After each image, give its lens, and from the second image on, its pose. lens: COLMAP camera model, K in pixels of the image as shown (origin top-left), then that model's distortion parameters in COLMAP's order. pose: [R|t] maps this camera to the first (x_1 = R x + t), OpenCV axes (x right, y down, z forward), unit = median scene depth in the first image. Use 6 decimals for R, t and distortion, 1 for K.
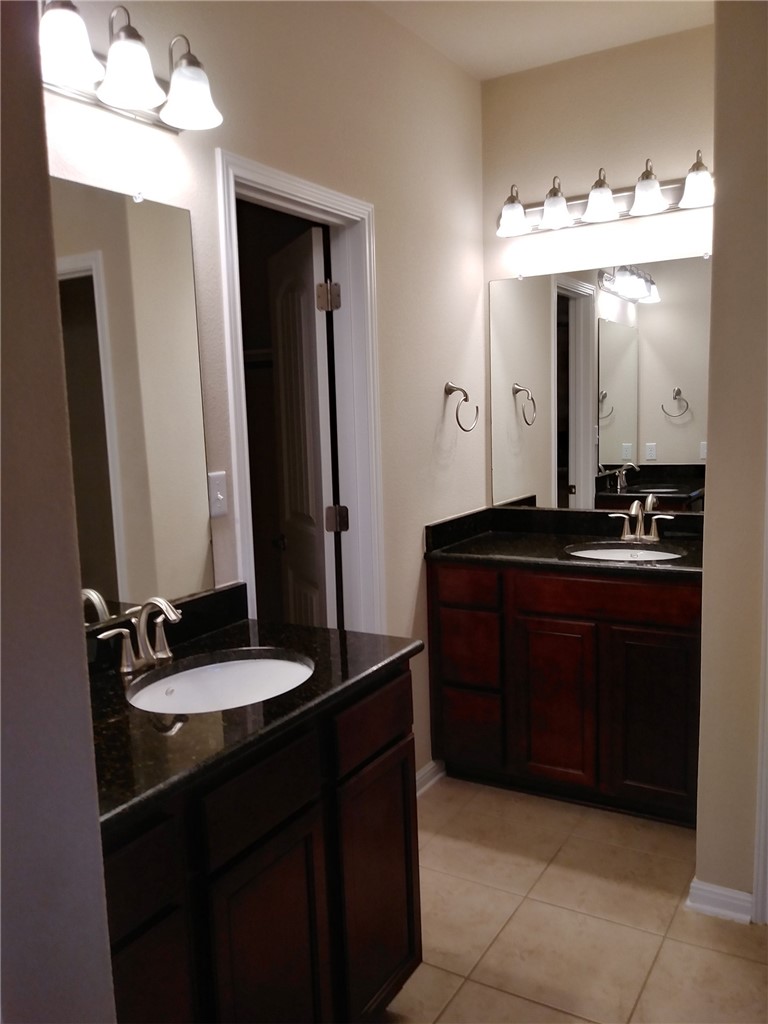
lens RADIAL K [[838.0, 0, 384.4], [0, 838.0, 512.6], [0, 0, 1]] dist [0.017124, -0.026337]
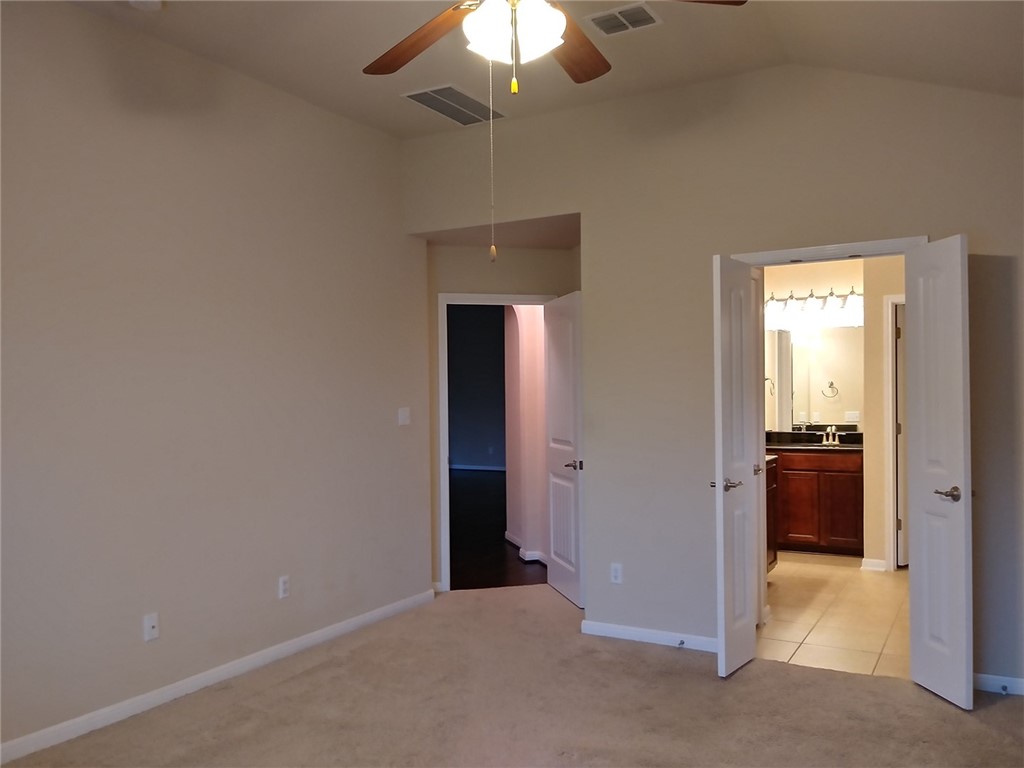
lens RADIAL K [[838.0, 0, 511.8], [0, 838.0, 385.2], [0, 0, 1]] dist [0.017124, -0.026337]
pose [[0.999664, 0.024184, 0.009300, -0.600518], [-0.022629, 0.989719, -0.141225, 0.220630], [-0.012620, 0.140967, 0.989934, -1.303099]]
